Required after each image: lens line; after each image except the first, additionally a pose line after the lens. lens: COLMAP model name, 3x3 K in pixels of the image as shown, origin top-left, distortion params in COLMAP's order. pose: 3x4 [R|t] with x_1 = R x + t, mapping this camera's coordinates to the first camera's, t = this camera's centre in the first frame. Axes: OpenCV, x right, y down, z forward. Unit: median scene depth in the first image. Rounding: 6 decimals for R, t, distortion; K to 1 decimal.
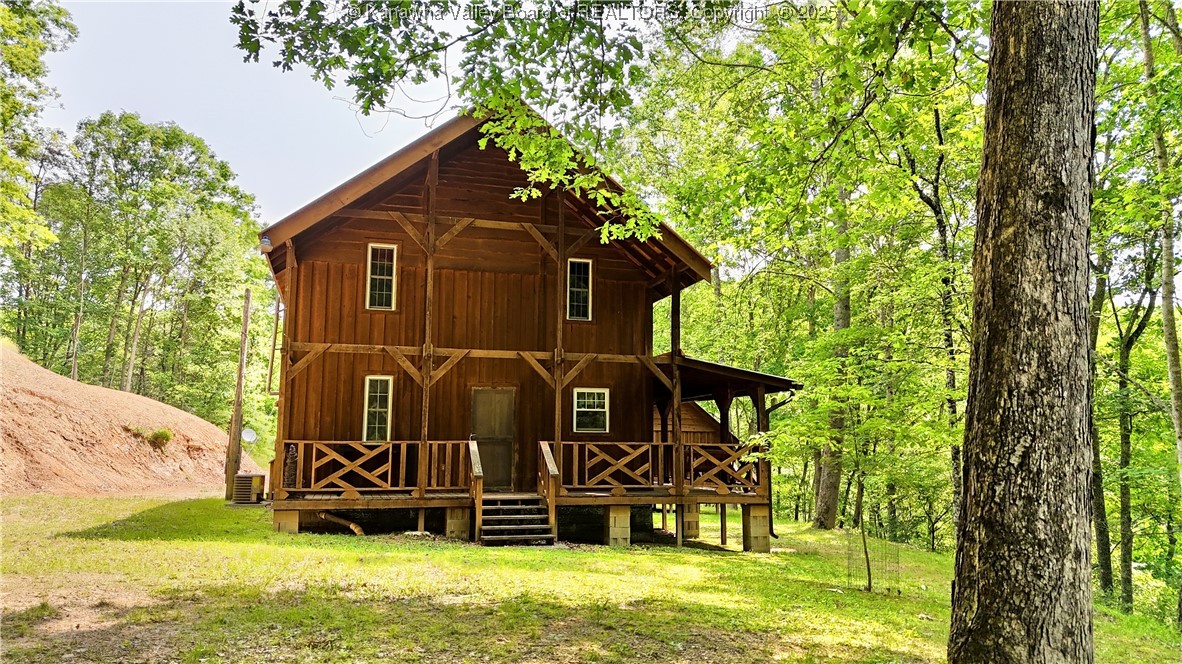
lens RADIAL K [[862.9, 0, 590.9], [0, 862.9, 328.3], [0, 0, 1]] dist [0.090251, -0.090629]
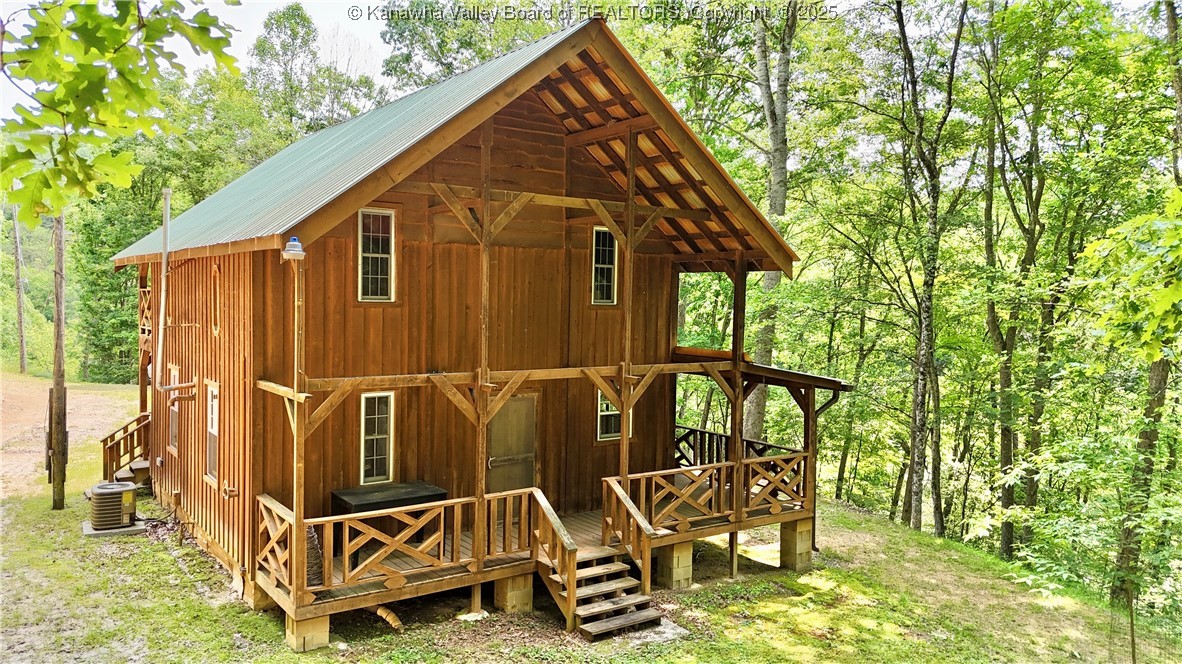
lens RADIAL K [[862.9, 0, 590.9], [0, 862.9, 328.3], [0, 0, 1]] dist [0.090251, -0.090629]
pose [[0.942156, -0.002475, 0.335167, -0.322060], [-0.058597, 0.983357, 0.171978, -0.136755], [-0.330014, -0.181669, 0.926330, 0.266724]]
